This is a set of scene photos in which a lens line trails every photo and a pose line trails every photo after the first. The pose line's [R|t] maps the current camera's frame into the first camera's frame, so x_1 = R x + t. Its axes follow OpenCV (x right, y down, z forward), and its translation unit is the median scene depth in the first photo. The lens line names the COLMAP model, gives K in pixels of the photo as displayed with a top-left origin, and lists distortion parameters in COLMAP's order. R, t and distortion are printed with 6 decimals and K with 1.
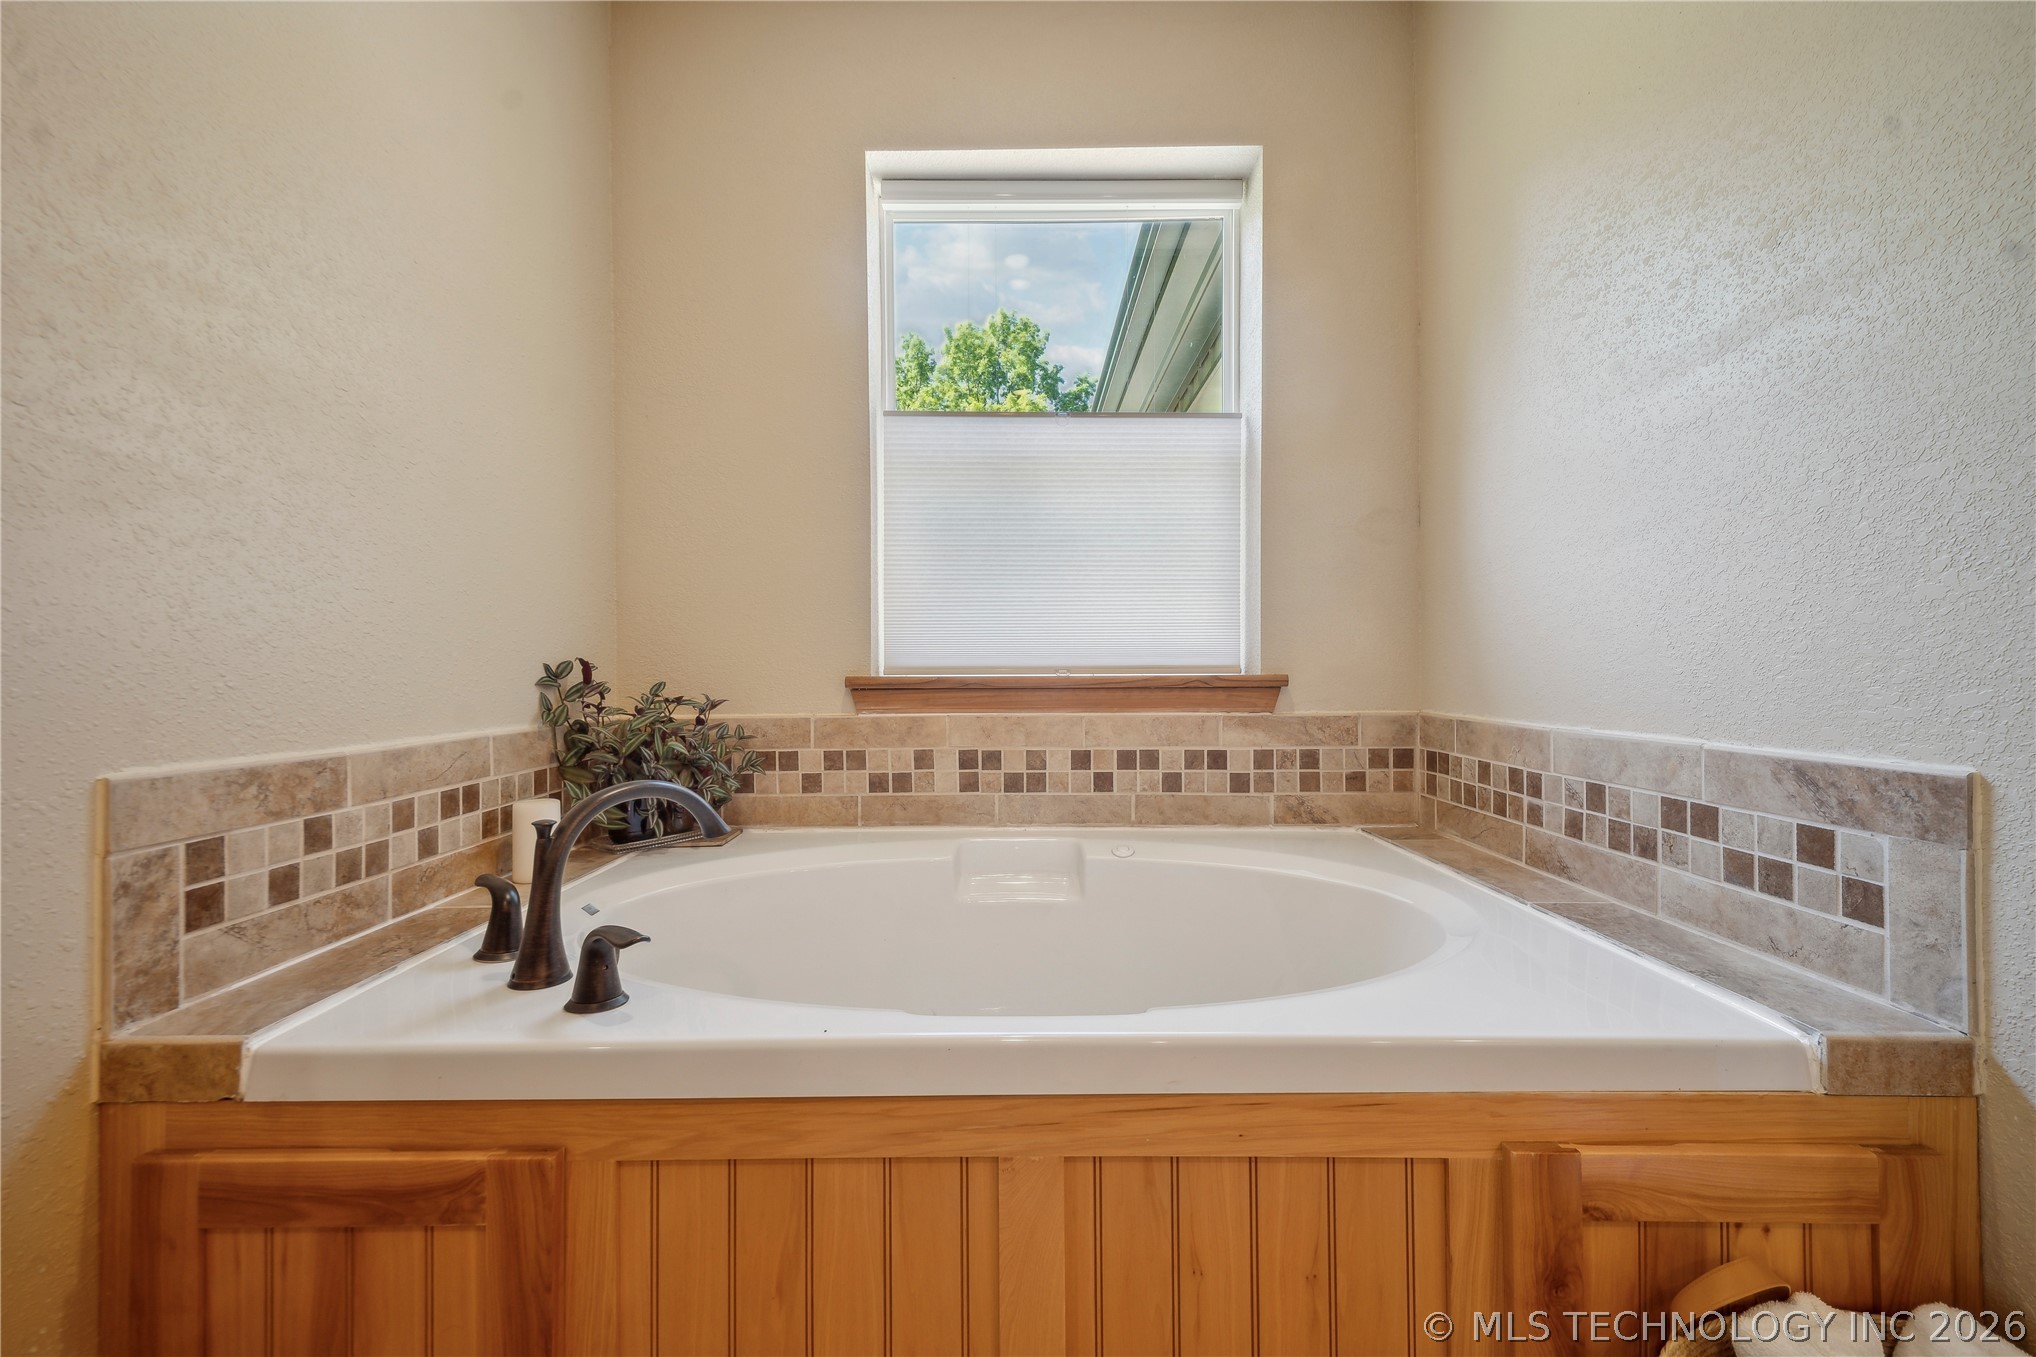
lens RADIAL K [[864.0, 0, 1004.1], [0, 864.0, 669.2], [0, 0, 1]] dist [0.021915, -0.005463]
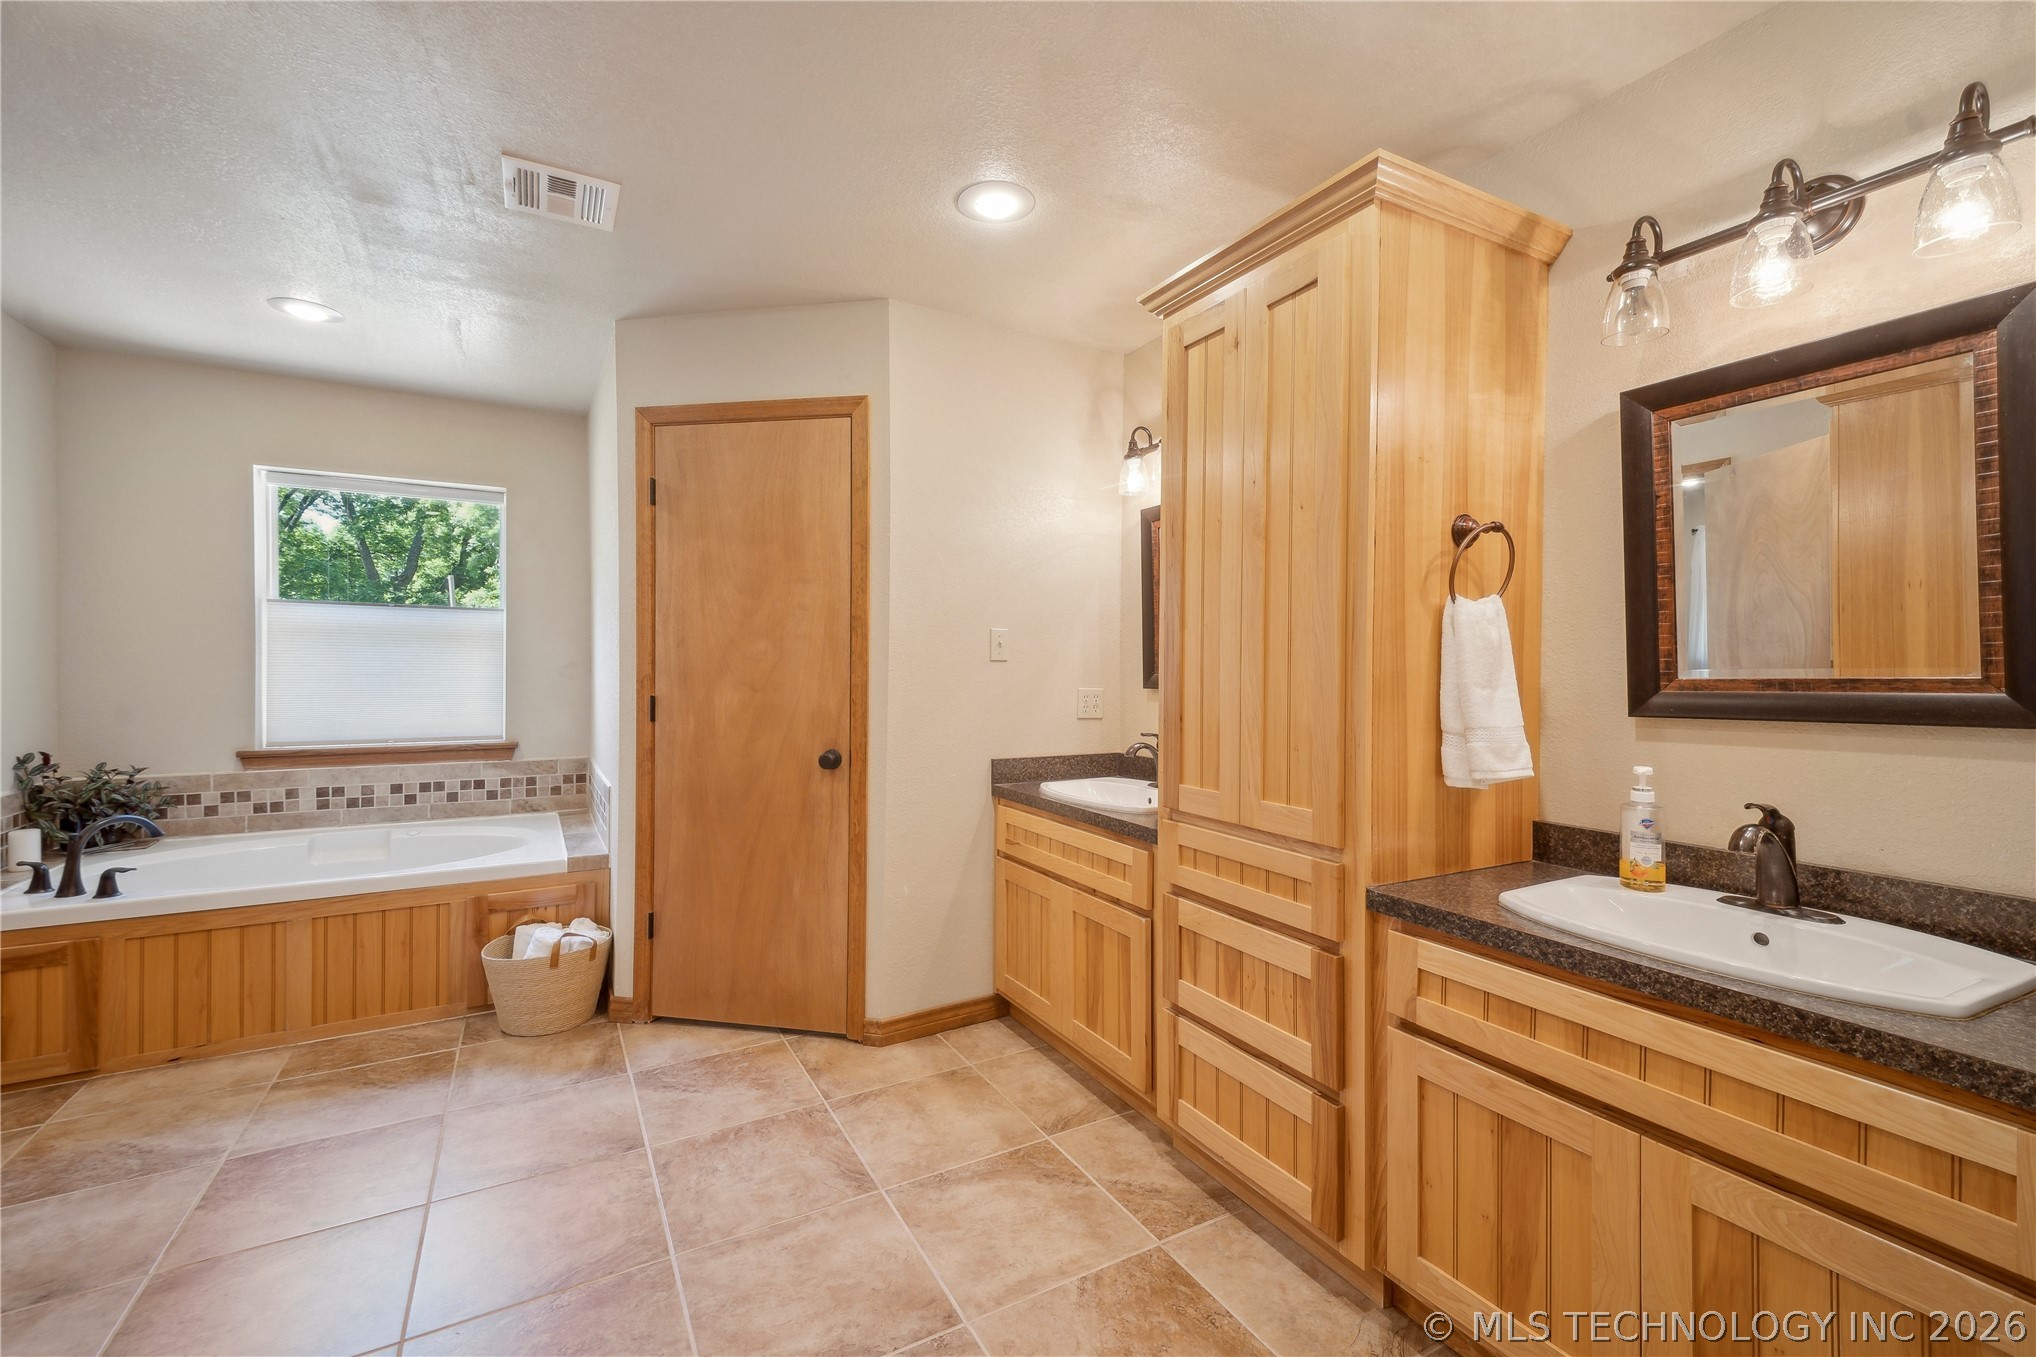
lens RADIAL K [[864.0, 0, 1007.2], [0, 864.0, 672.1], [0, 0, 1]] dist [0.021915, -0.005463]
pose [[0.868625, 0.008515, 0.495396, 0.312252], [-0.013343, 0.999892, 0.006209, -0.191453], [-0.495290, -0.012003, 0.868645, -1.409672]]
